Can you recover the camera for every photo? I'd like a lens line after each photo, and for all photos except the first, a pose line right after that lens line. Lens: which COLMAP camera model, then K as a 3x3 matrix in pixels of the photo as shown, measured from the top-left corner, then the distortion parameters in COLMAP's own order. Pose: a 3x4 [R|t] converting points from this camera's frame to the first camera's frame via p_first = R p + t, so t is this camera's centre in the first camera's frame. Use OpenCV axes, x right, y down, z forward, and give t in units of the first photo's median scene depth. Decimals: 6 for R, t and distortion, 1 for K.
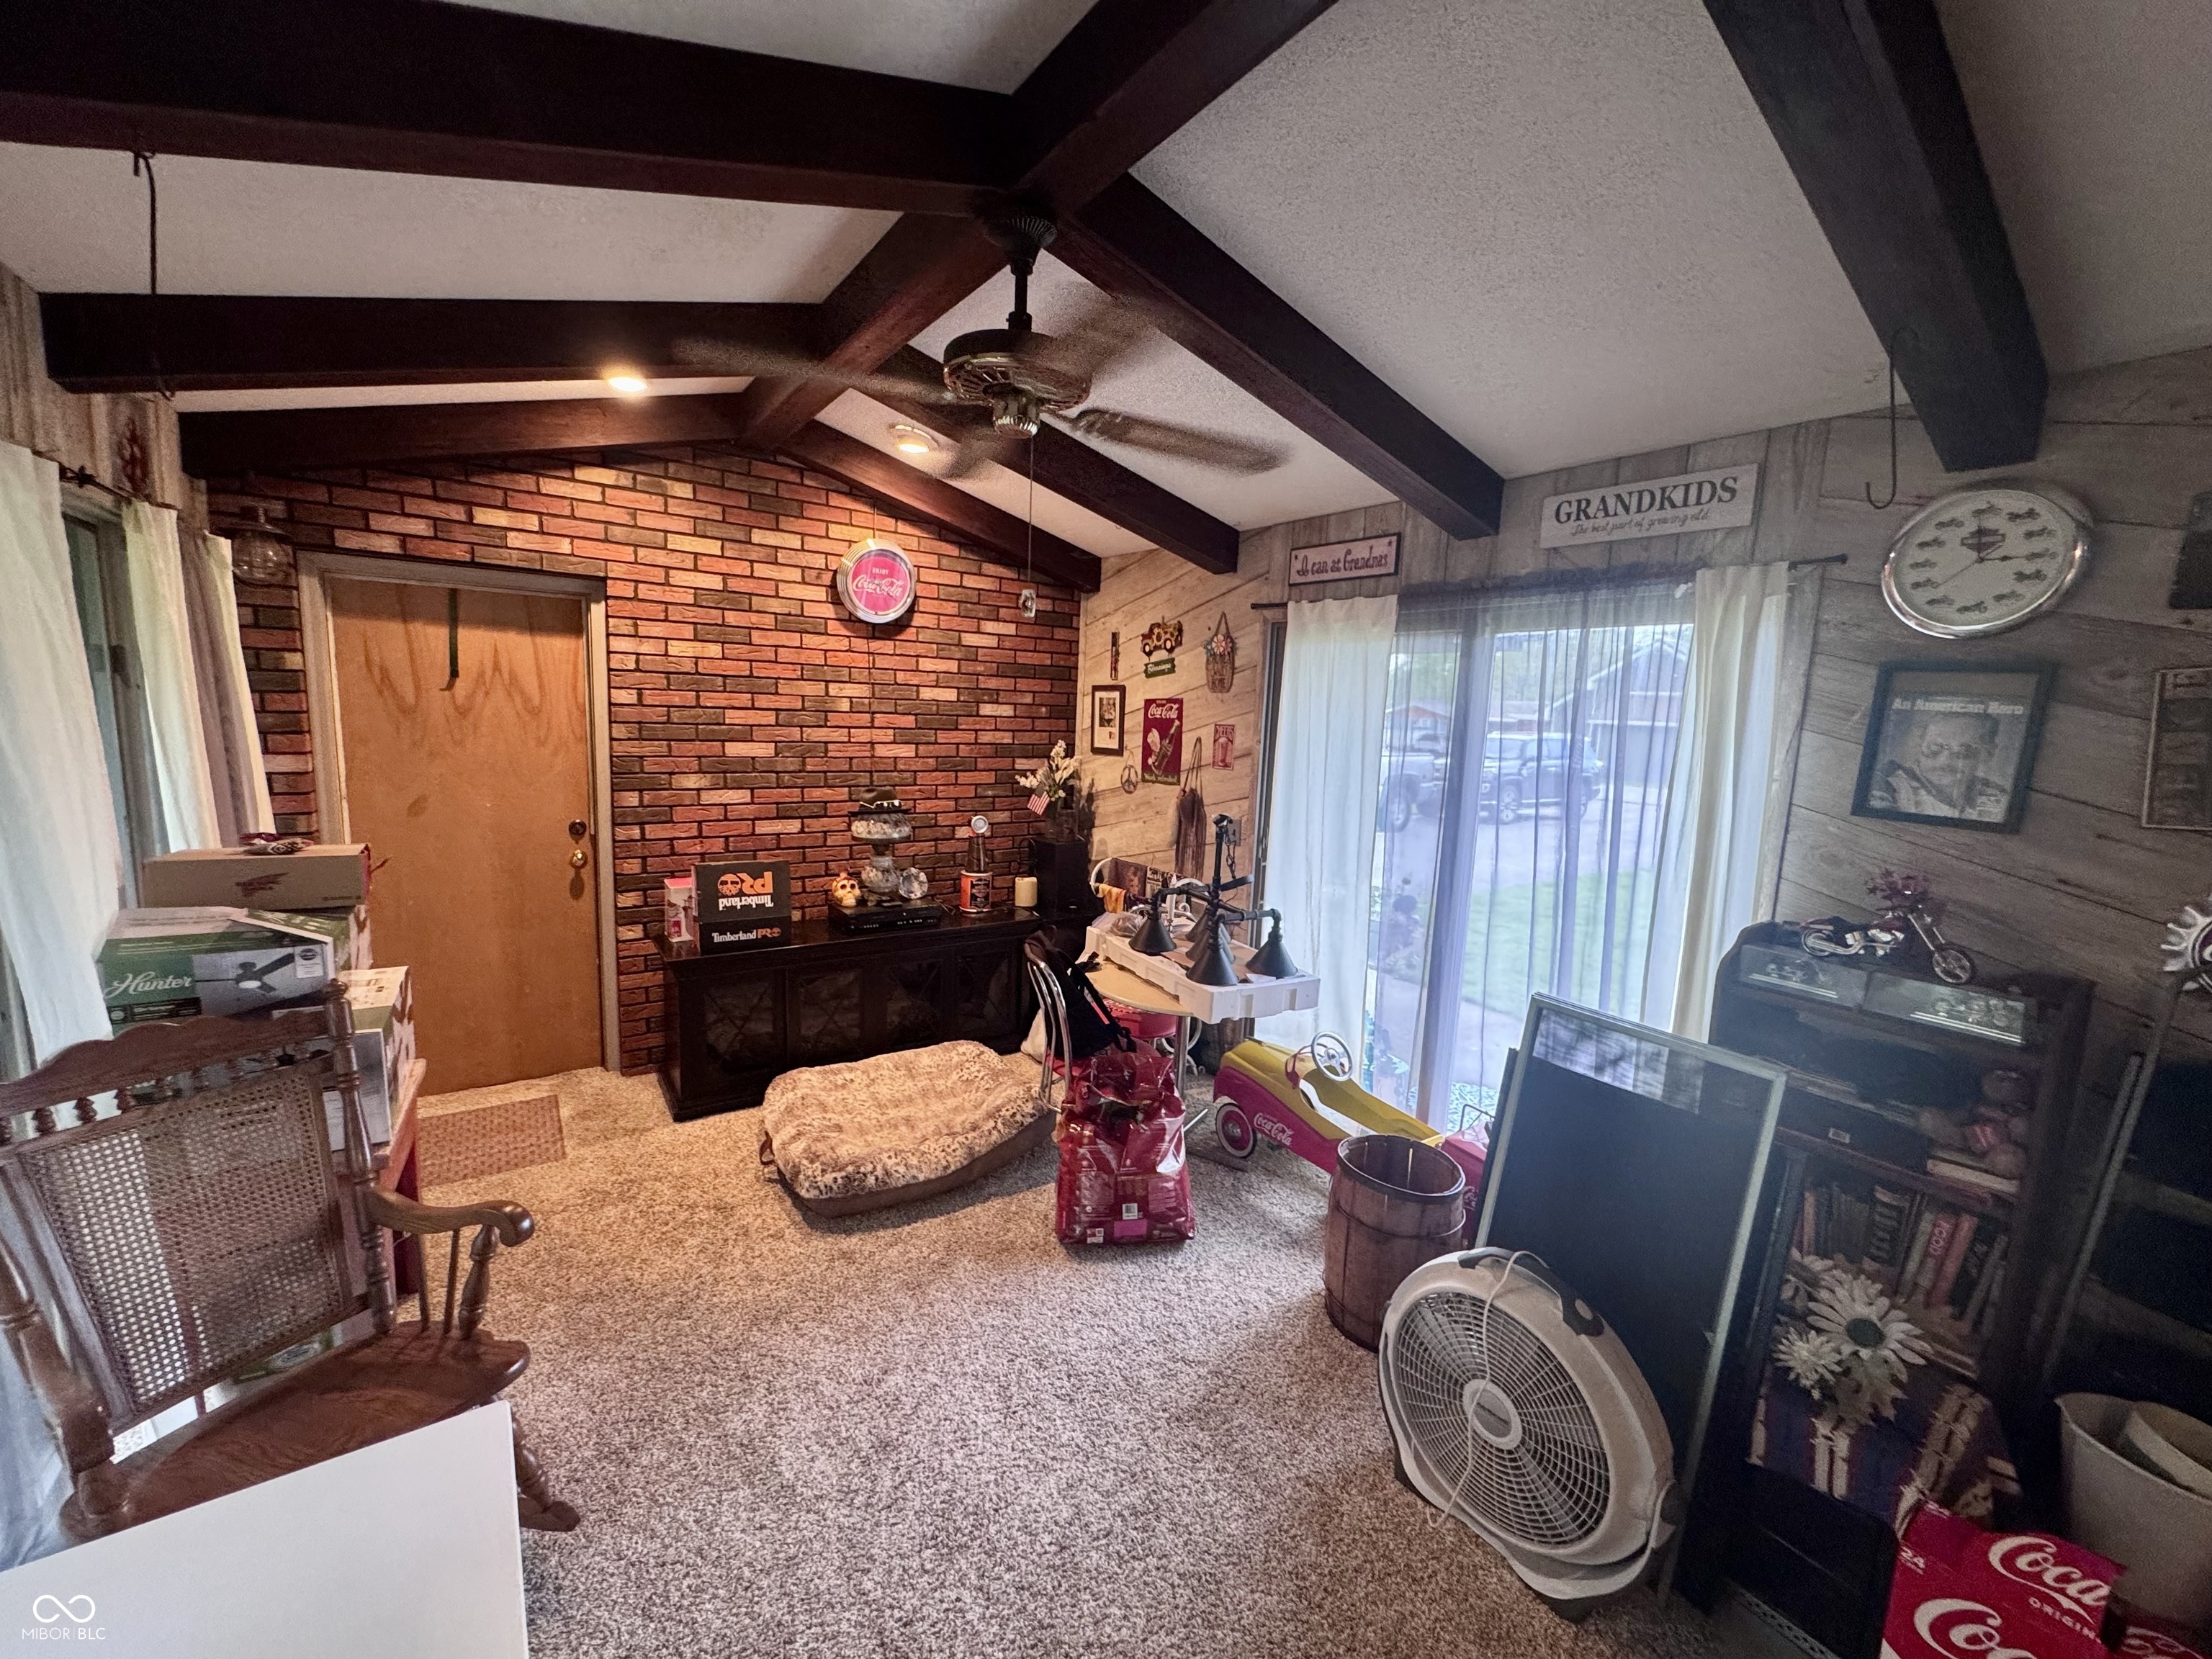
lens RADIAL K [[883.4, 0, 1106.0], [0, 883.4, 829.5], [0, 0, 1]] dist [0.000048, 0.000129]
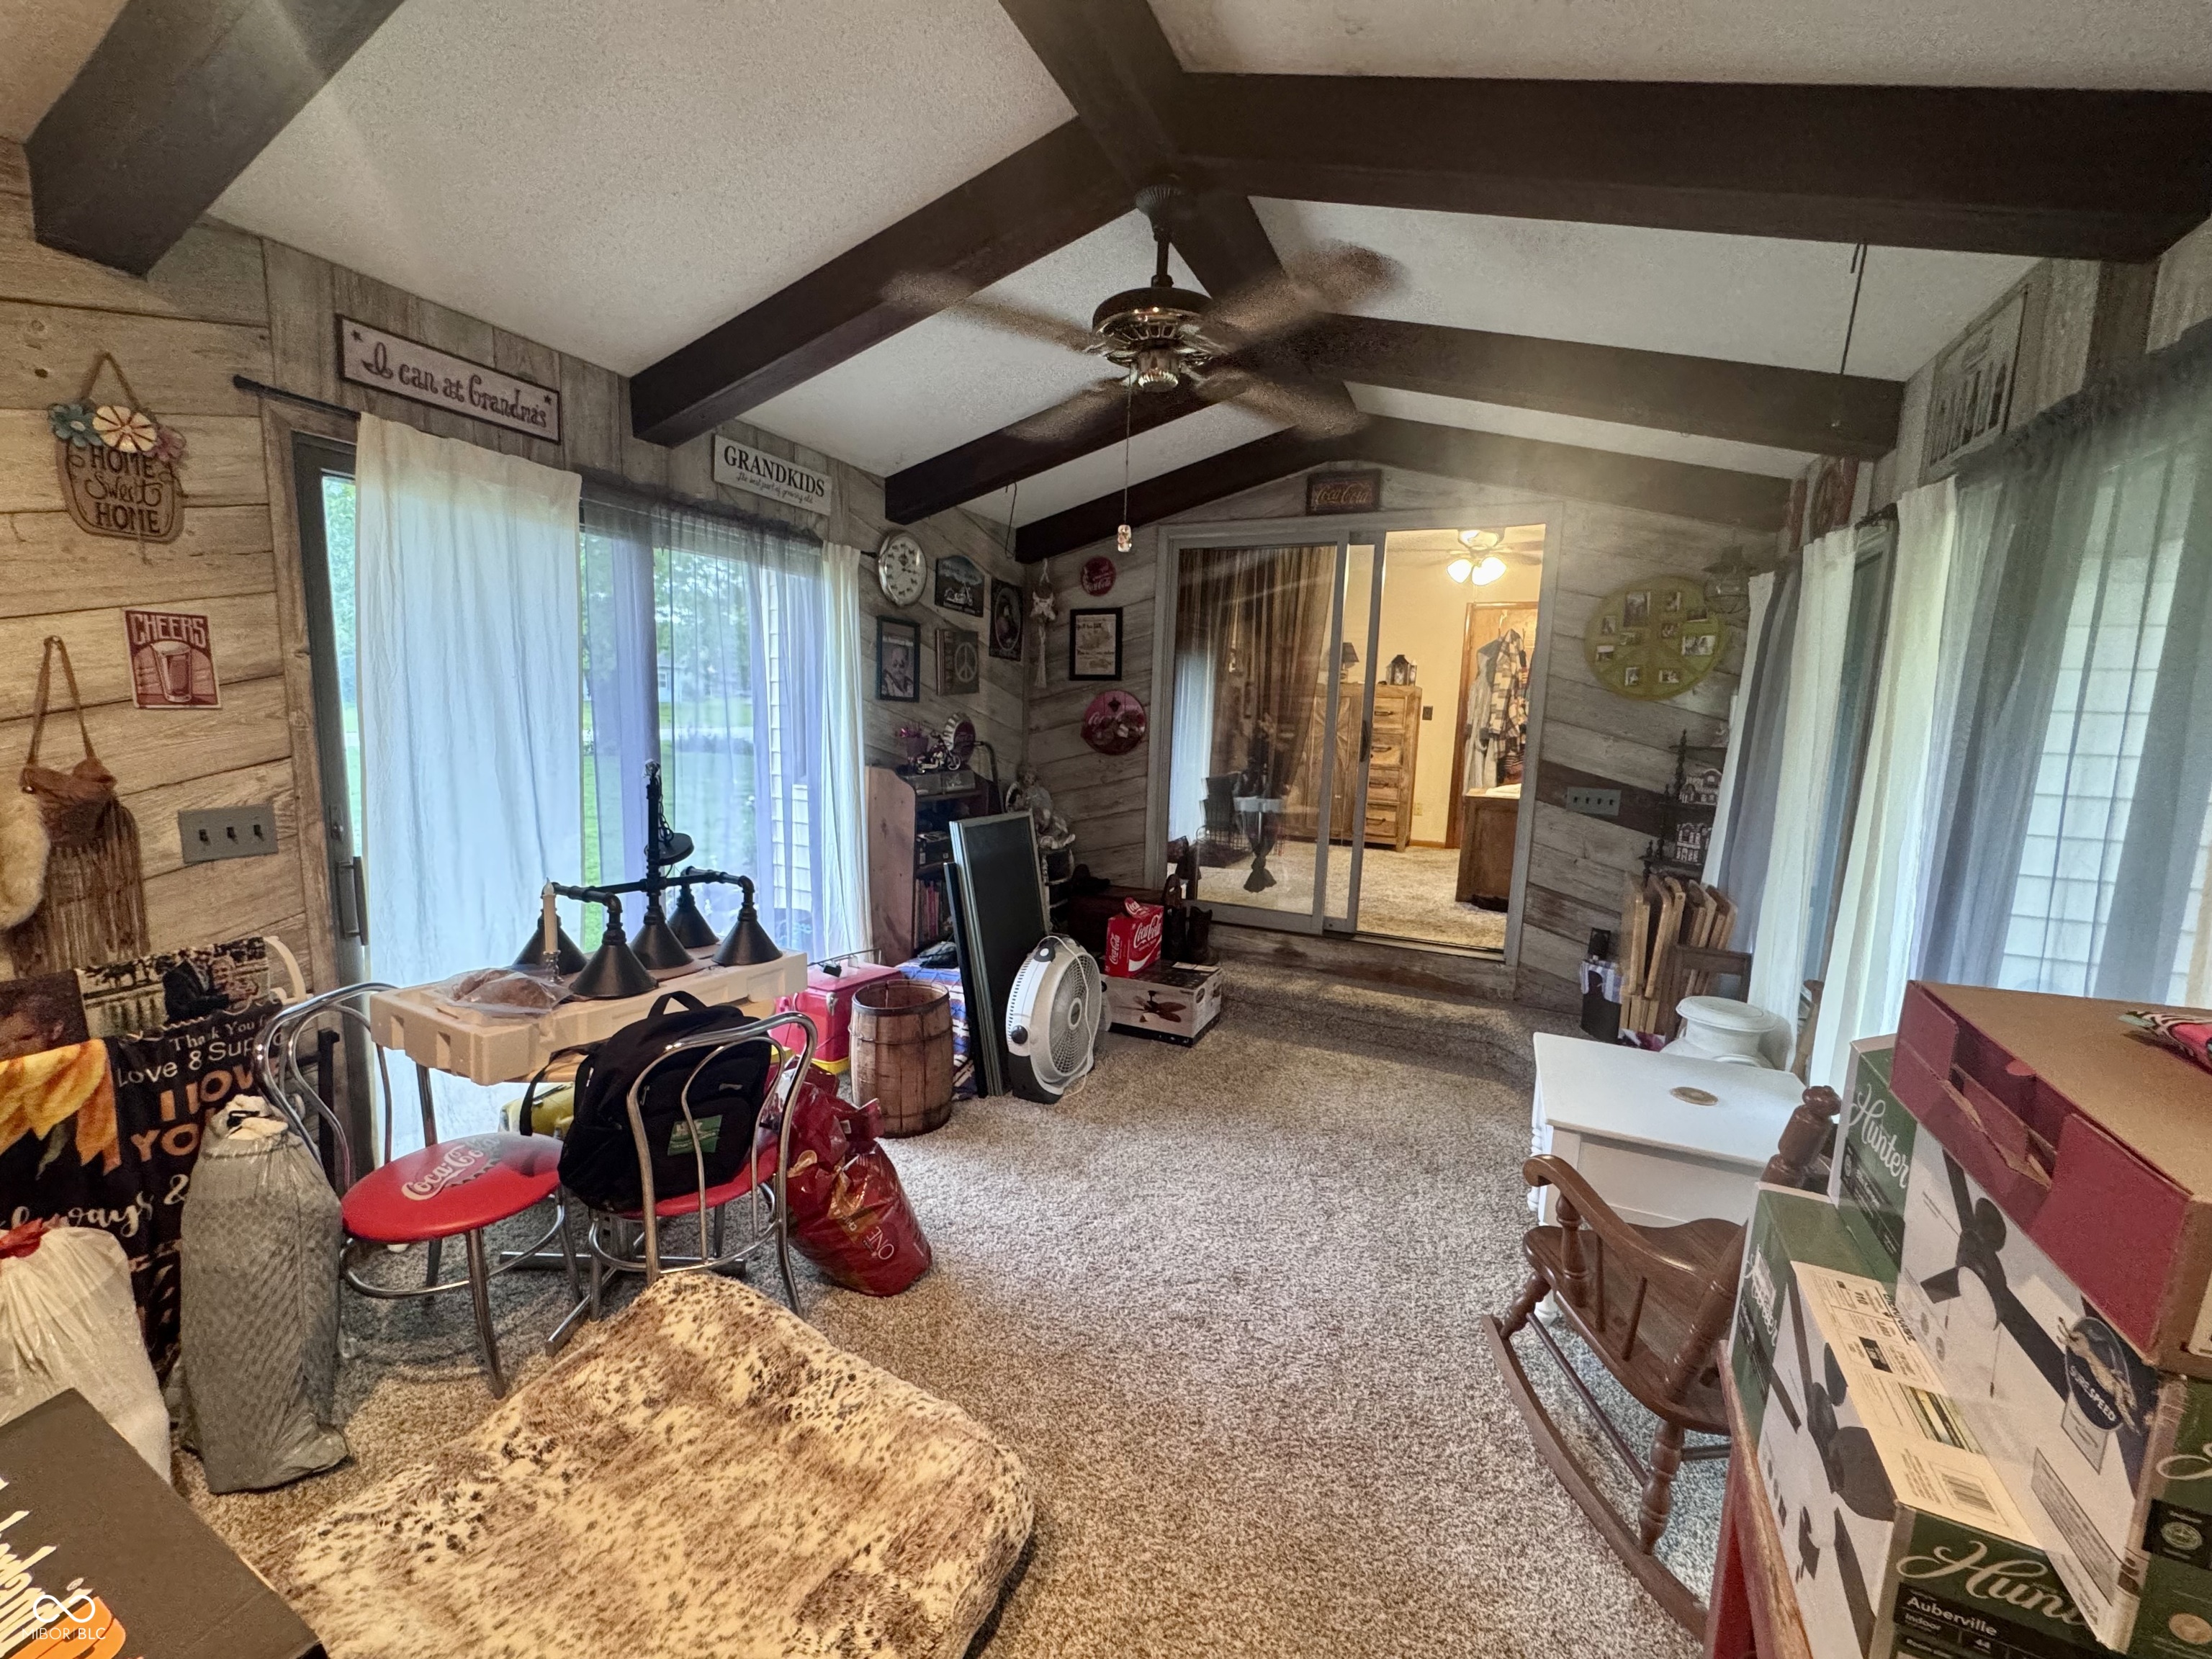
lens RADIAL K [[883.4, 0, 1106.0], [0, 883.4, 829.5], [0, 0, 1]] dist [0.000048, 0.000129]
pose [[-0.499288, -0.177742, 0.848009, -0.670247], [0.061681, 0.968958, 0.239409, -0.112574], [-0.864238, 0.171840, -0.472826, 1.023201]]
